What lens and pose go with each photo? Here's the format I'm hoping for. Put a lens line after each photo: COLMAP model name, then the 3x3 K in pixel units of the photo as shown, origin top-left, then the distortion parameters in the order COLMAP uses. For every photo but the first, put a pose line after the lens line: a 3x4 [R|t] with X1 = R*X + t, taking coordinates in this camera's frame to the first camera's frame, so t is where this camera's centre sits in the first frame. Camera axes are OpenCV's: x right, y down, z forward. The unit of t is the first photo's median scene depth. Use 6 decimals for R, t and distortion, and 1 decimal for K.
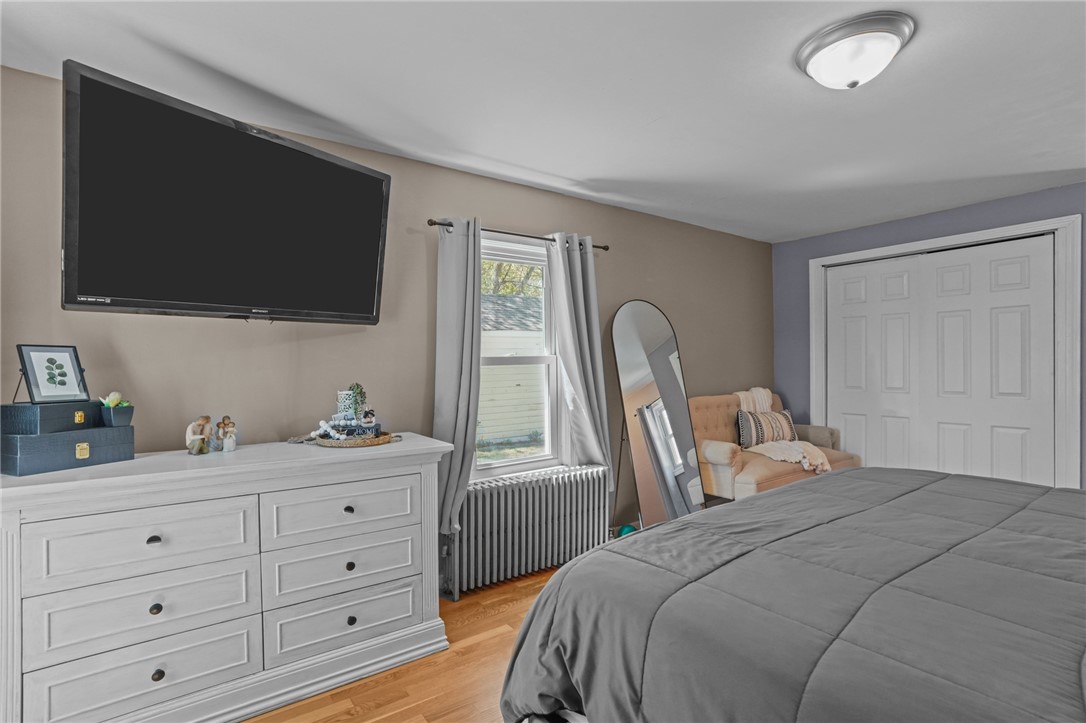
lens RADIAL K [[502.2, 0, 535.5], [0, 502.2, 359.8], [0, 0, 1]] dist [-0.031717, 0.008512]
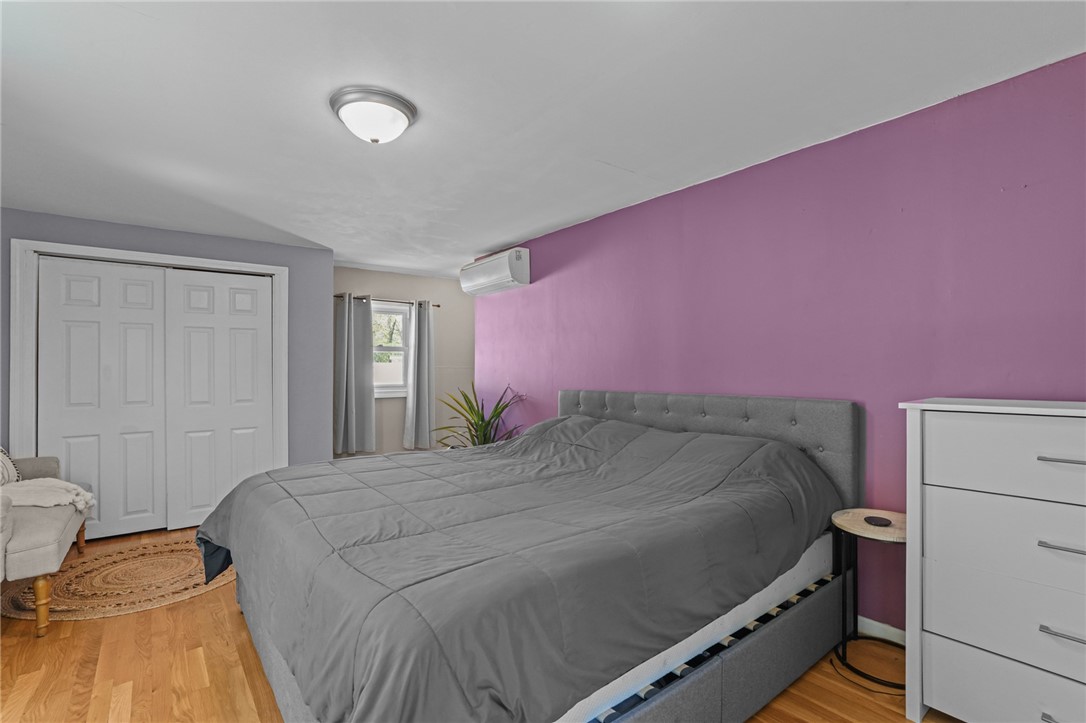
lens RADIAL K [[502.2, 0, 537.2], [0, 502.2, 366.9], [0, 0, 1]] dist [-0.031717, 0.008512]
pose [[-0.046967, 0.016866, 0.998754, -0.276292], [0.000893, 0.999858, -0.016843, 0.007031], [-0.998896, 0.000101, -0.046975, 0.310330]]
